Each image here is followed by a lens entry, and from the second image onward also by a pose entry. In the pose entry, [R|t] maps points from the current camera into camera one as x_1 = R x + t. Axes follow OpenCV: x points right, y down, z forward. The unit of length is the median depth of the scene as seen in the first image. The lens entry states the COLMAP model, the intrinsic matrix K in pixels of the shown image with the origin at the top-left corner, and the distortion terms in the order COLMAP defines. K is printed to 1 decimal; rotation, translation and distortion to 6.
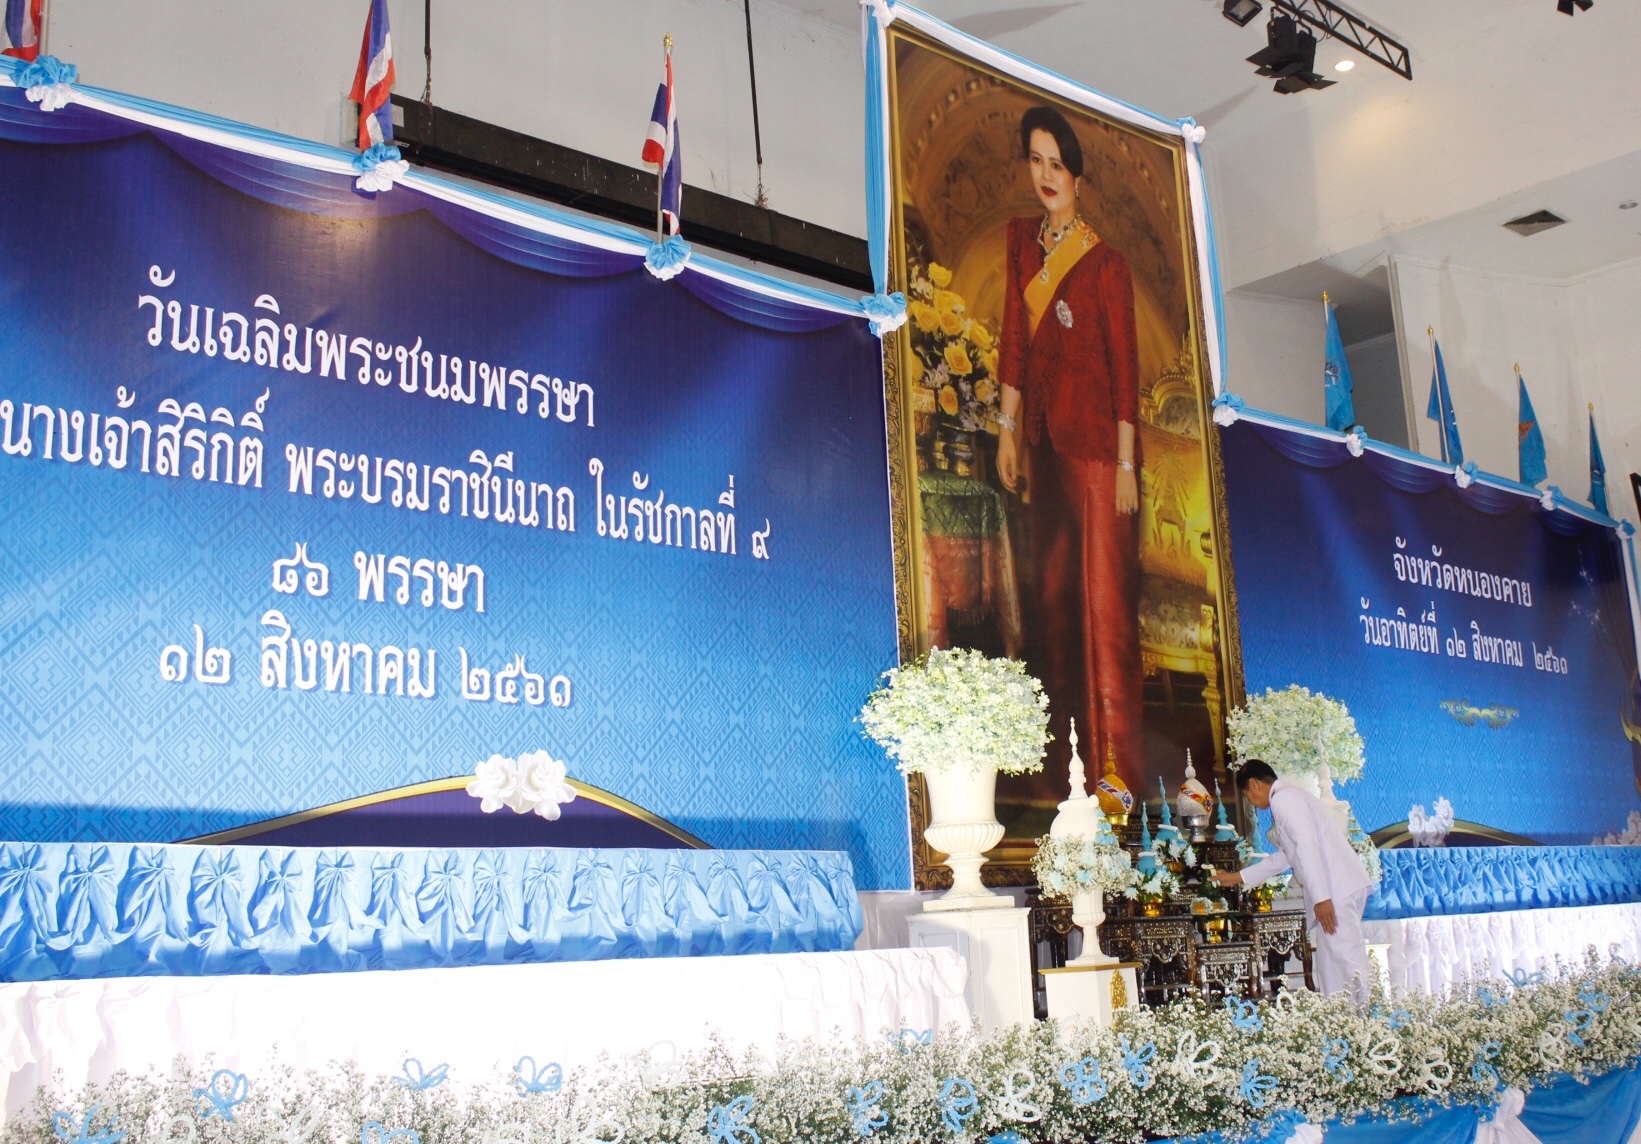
lens RADIAL K [[1827.1, 0, 950.3], [0, 1827.1, 509.5], [0, 0, 1]] dist [-0.145976, 0.160922]
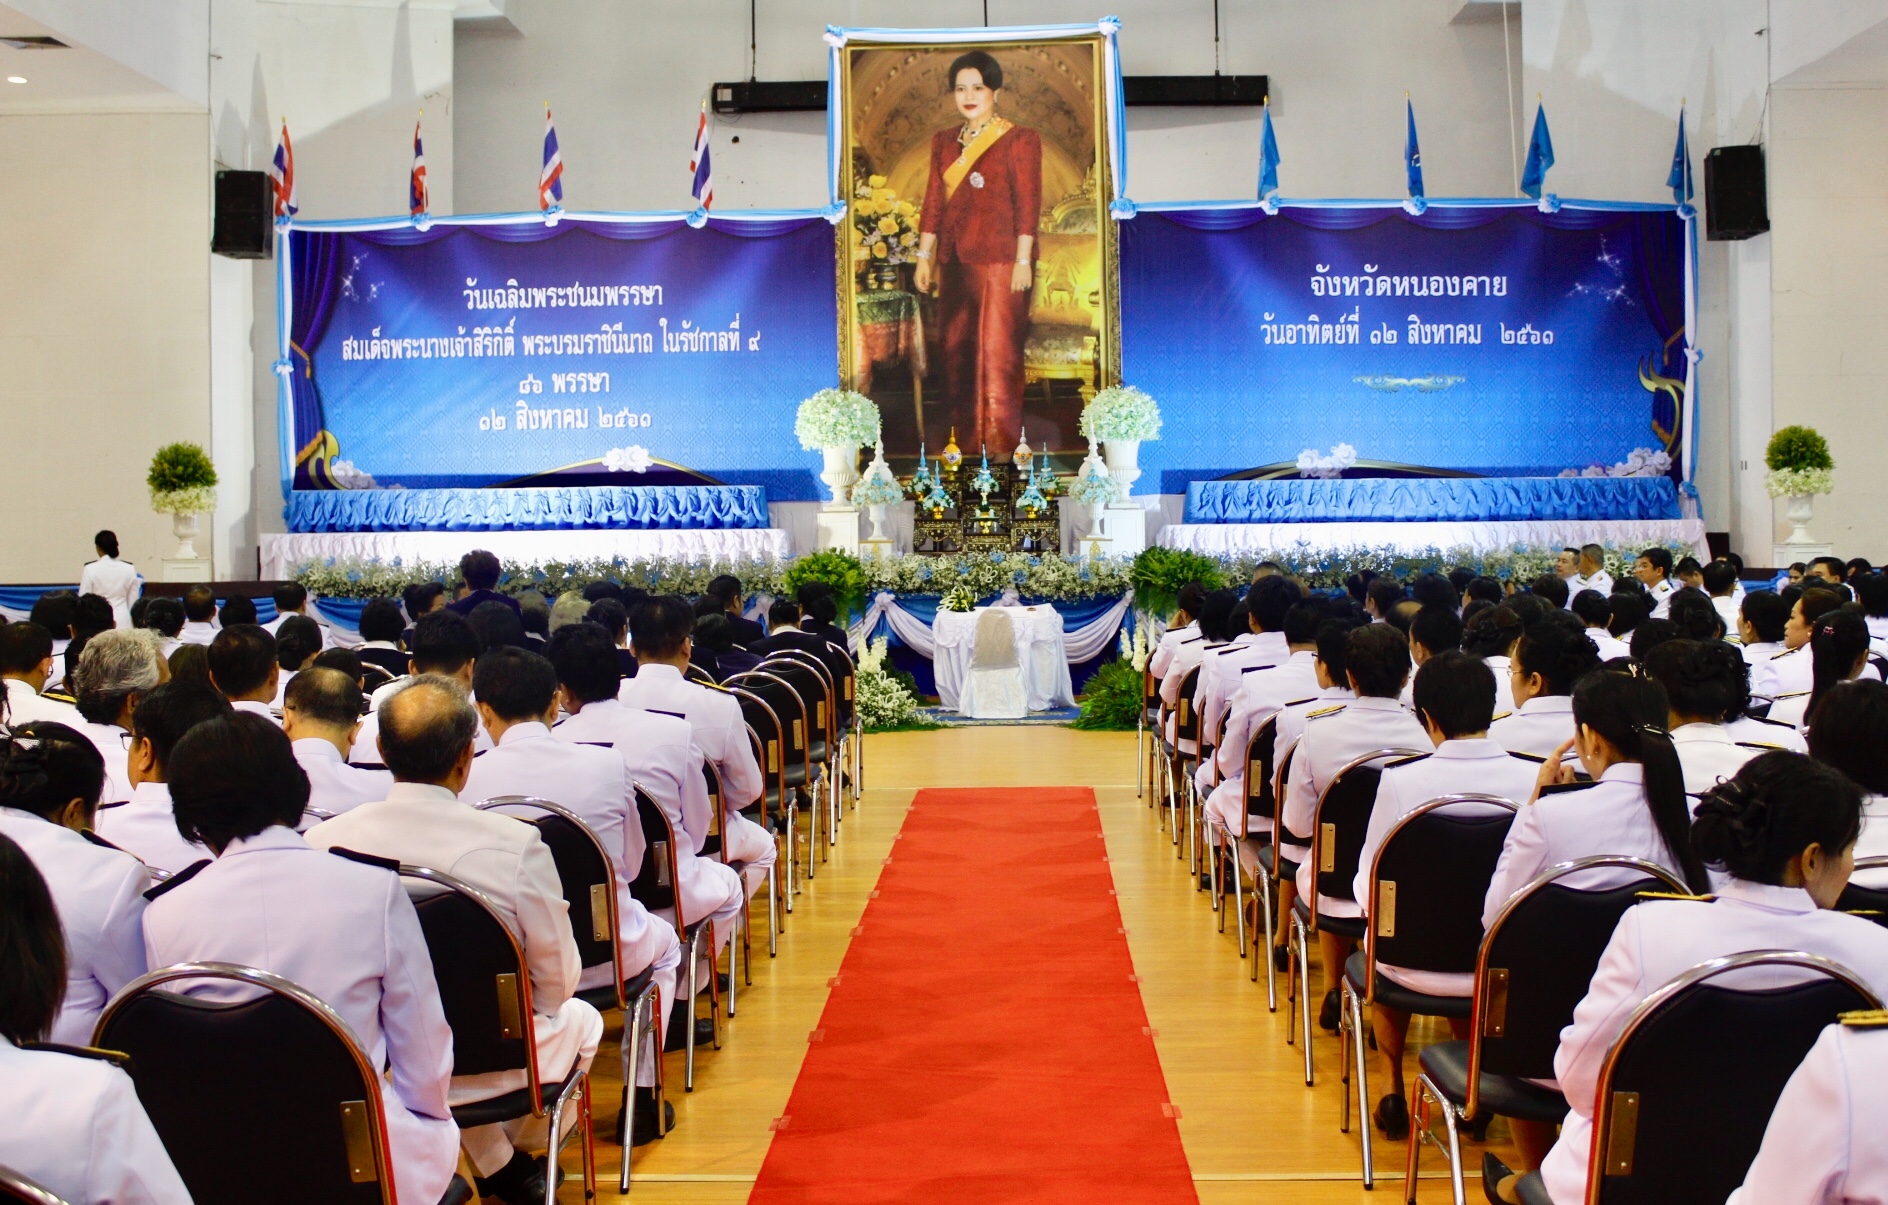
lens RADIAL K [[2298.8, 0, 946.5], [0, 2298.8, 563.2], [0, 0, 1]] dist [-0.092154, 0.031261]
pose [[0.688228, 0.056717, -0.723275, 1.781268], [0.145043, 0.966057, 0.213769, -0.243398], [0.710848, -0.252028, 0.656640, -0.606645]]
